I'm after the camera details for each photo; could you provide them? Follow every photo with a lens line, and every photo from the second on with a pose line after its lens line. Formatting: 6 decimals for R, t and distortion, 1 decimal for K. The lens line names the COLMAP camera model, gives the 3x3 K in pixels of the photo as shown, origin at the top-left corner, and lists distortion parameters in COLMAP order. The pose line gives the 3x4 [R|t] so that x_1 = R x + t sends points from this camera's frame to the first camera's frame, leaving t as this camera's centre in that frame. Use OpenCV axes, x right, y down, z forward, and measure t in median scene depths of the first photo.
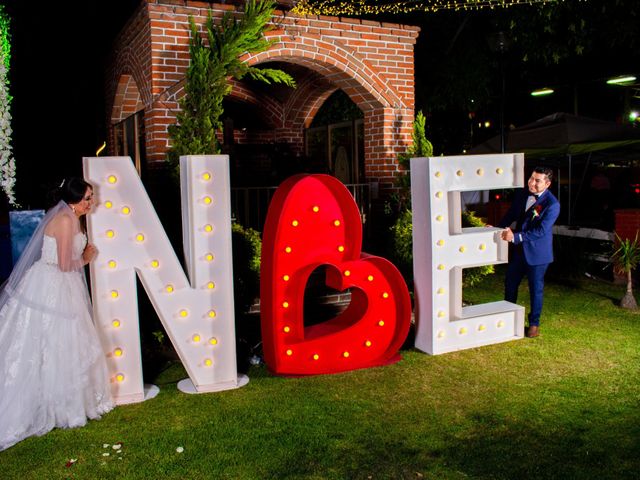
lens RADIAL K [[605.0, 0, 320.0], [0, 605.0, 240.0], [0, 0, 1]] dist [-0.164315, 0.143515]
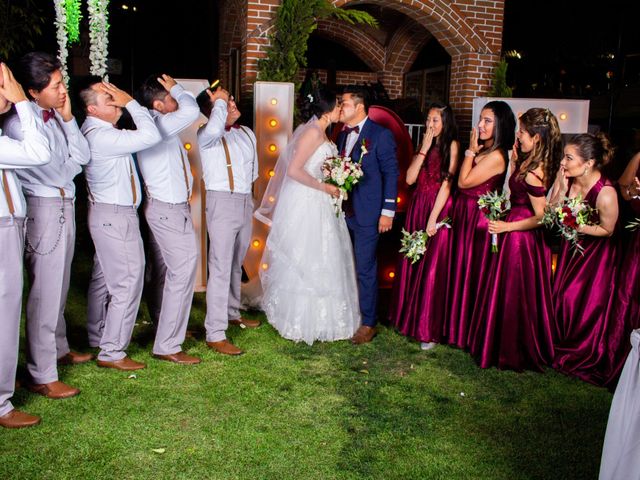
lens RADIAL K [[605.0, 0, 320.0], [0, 605.0, 240.0], [0, 0, 1]] dist [-0.164315, 0.143515]
pose [[0.973968, 0.094031, -0.206261, 0.101647], [-0.077486, 0.993200, 0.086894, 0.032179], [0.213029, -0.068650, 0.974631, -0.068463]]
